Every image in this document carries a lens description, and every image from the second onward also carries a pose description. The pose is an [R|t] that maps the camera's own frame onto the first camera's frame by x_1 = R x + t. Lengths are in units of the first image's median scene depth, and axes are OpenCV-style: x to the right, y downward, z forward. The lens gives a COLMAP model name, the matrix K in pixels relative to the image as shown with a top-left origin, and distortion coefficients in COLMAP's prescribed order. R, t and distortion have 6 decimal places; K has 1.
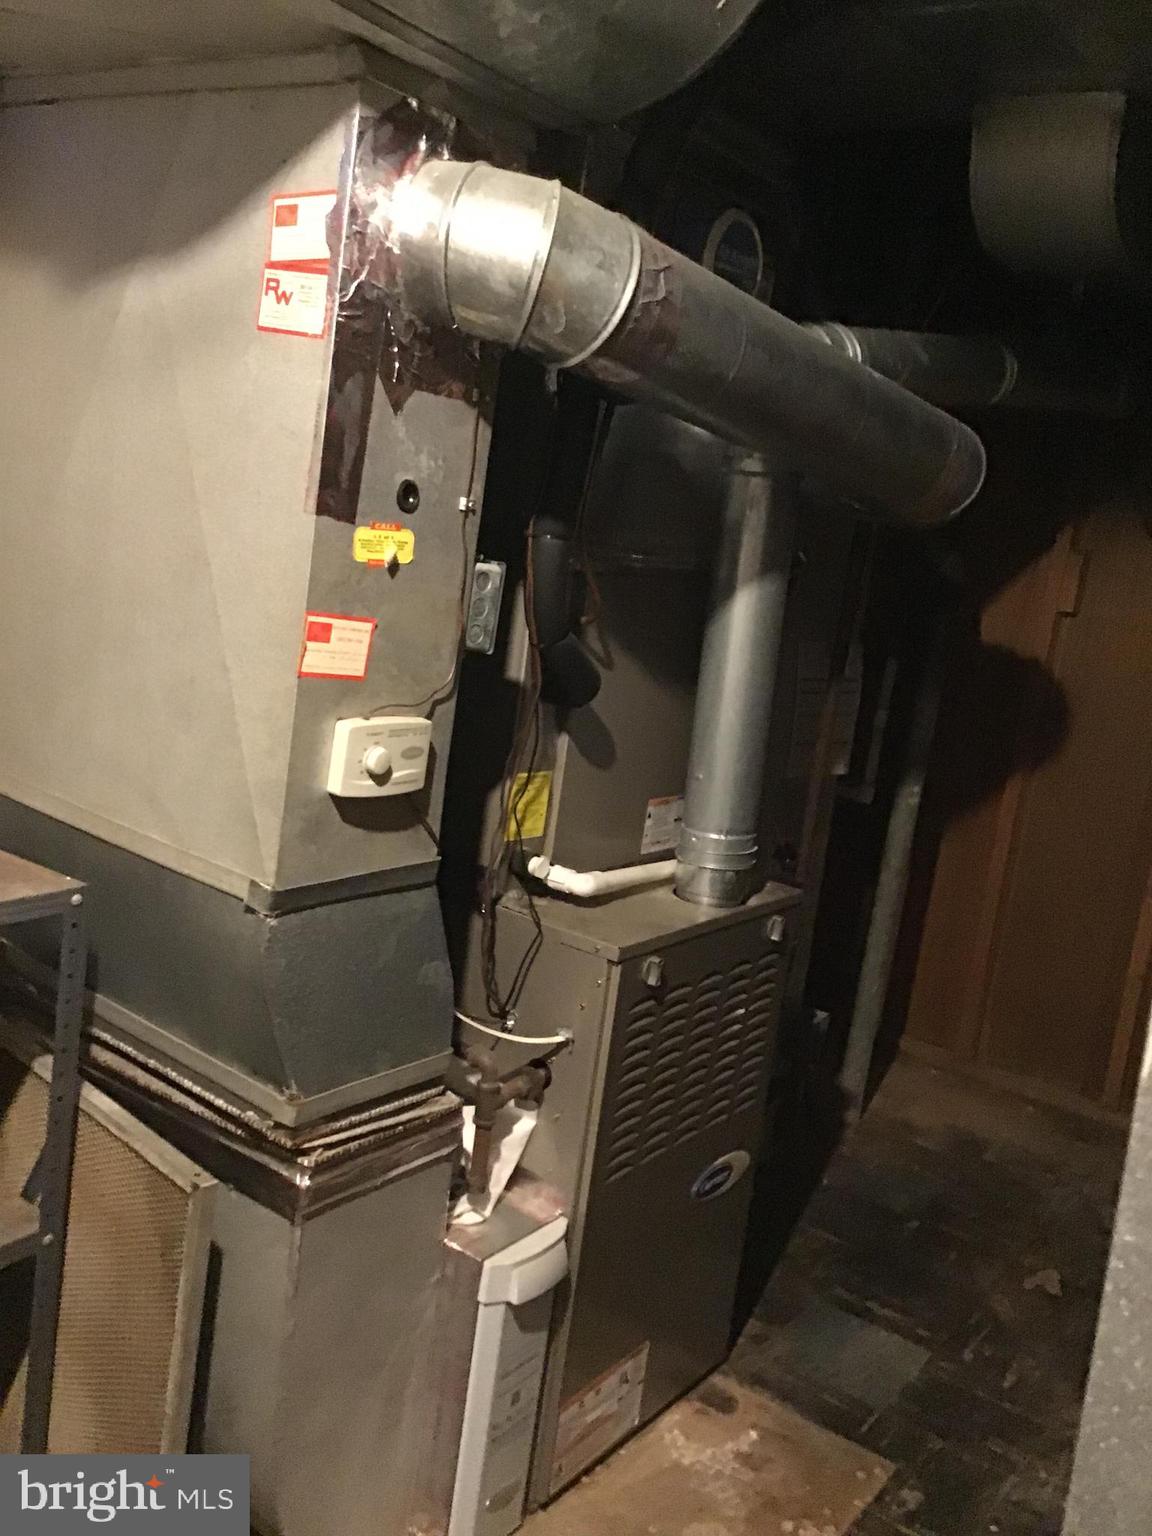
lens RADIAL K [[1376.1, 0, 577.9], [0, 1376.1, 767.7], [0, 0, 1]] dist [0.115562, -0.175568]
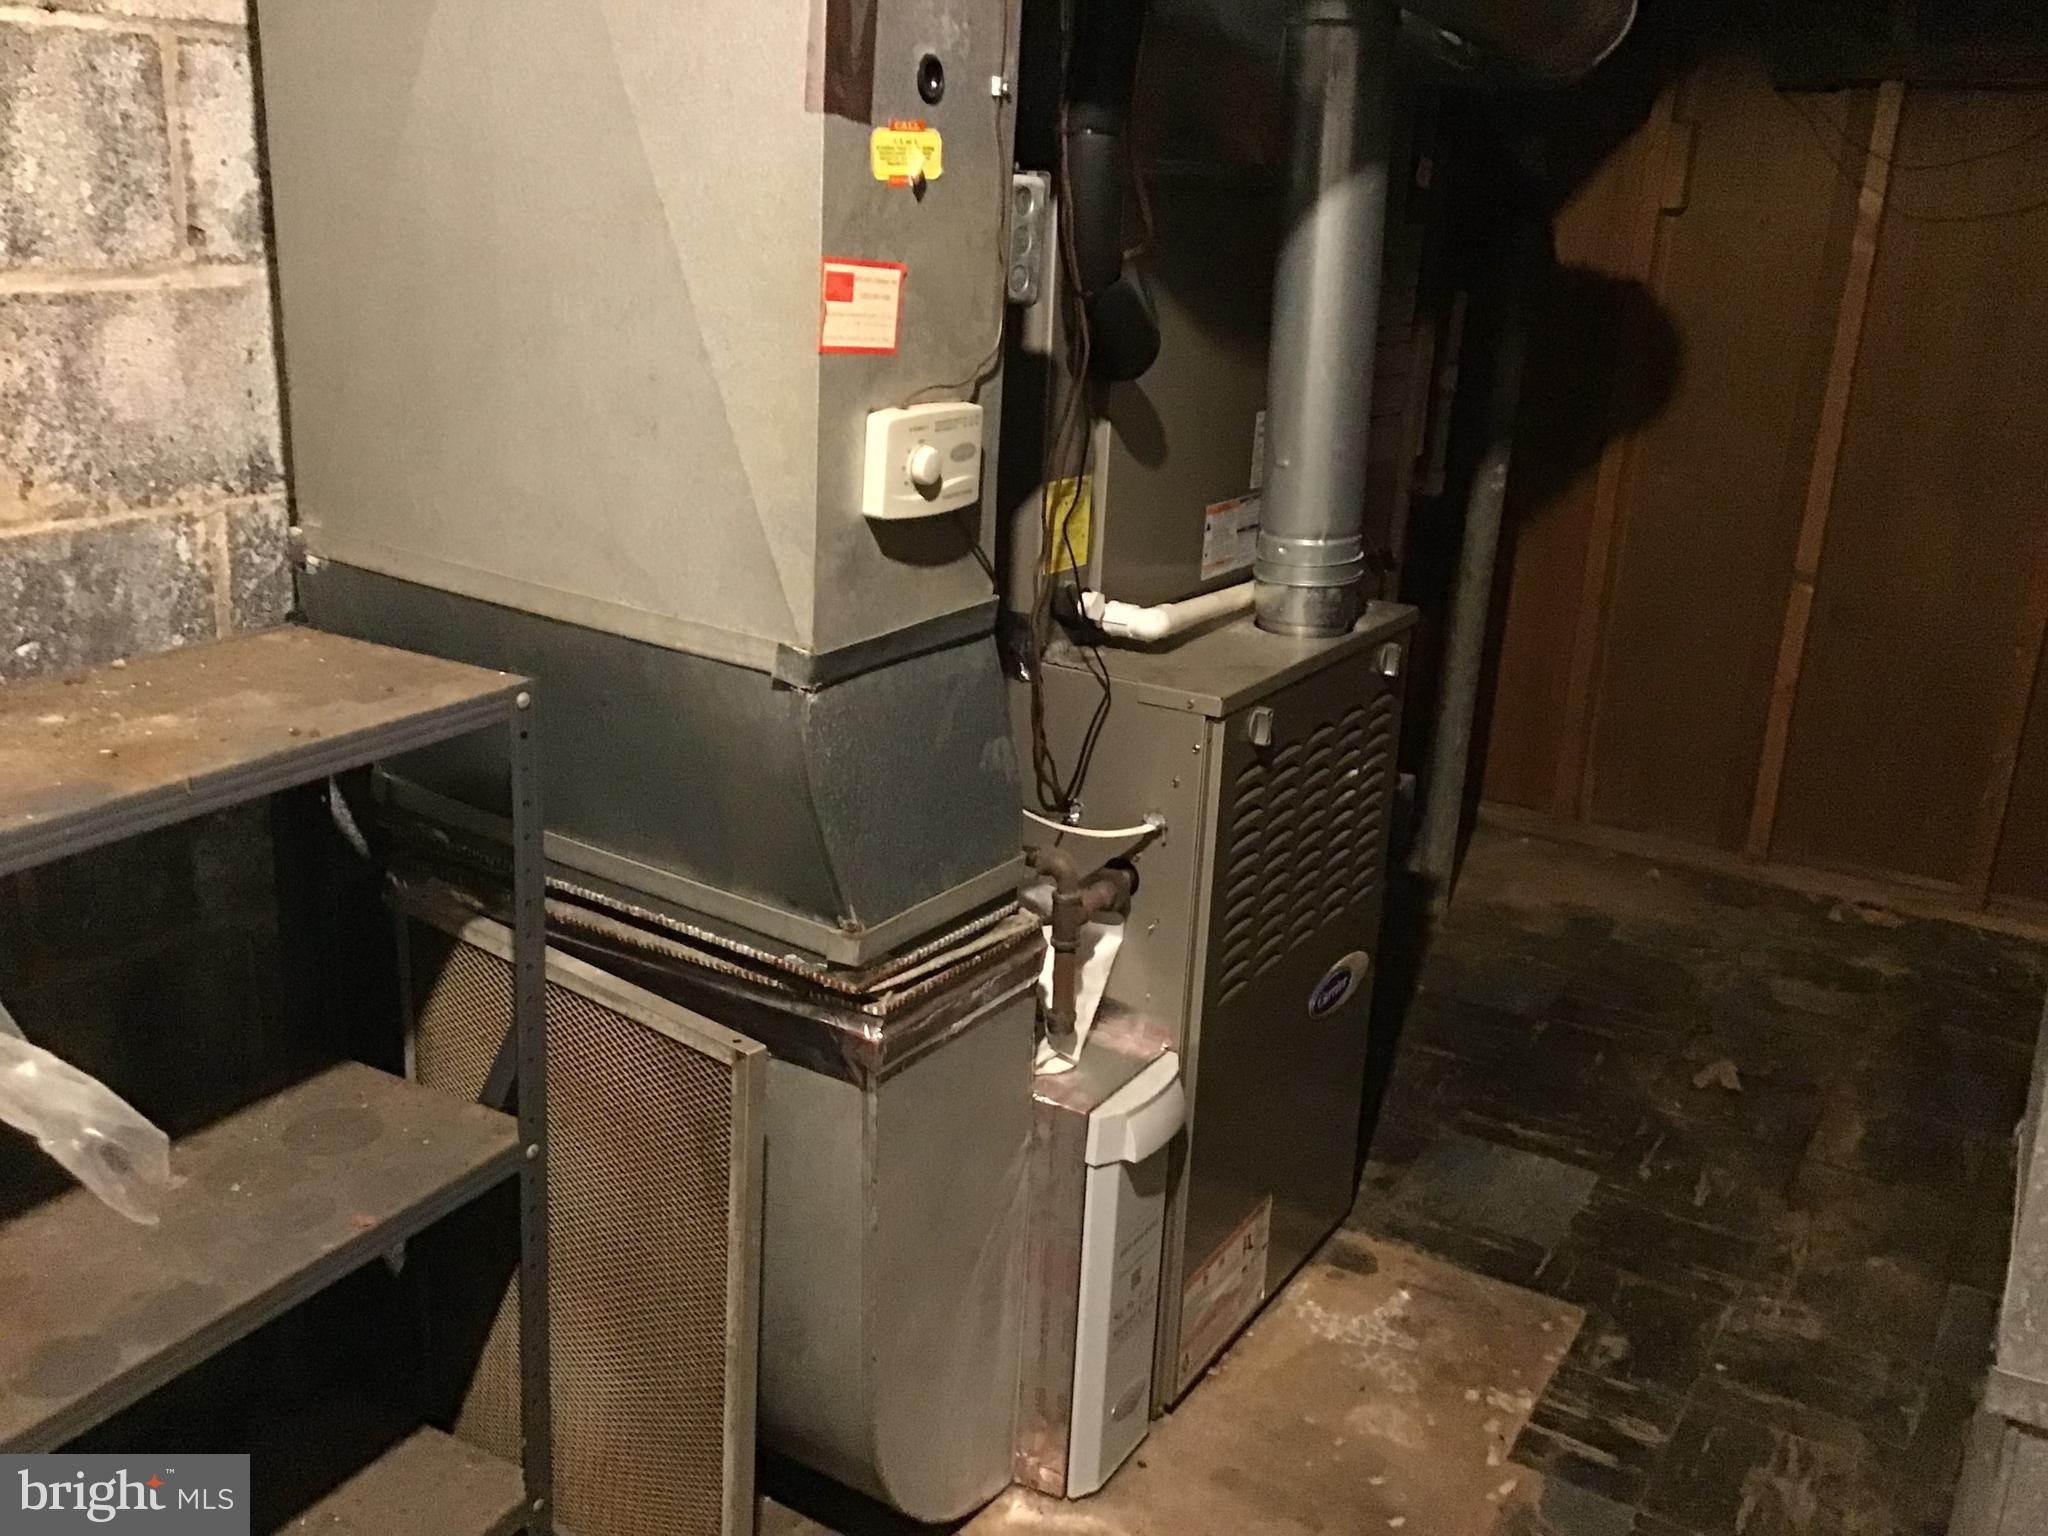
lens RADIAL K [[1834.8, 0, 1023.4], [0, 1834.8, 762.5], [0, 0, 1]] dist [0.115562, -0.175568]
pose [[0.993009, -0.108157, 0.047271, -0.128920], [0.101018, 0.985870, 0.133625, 0.020457], [-0.061056, -0.127916, 0.989904, 0.013520]]
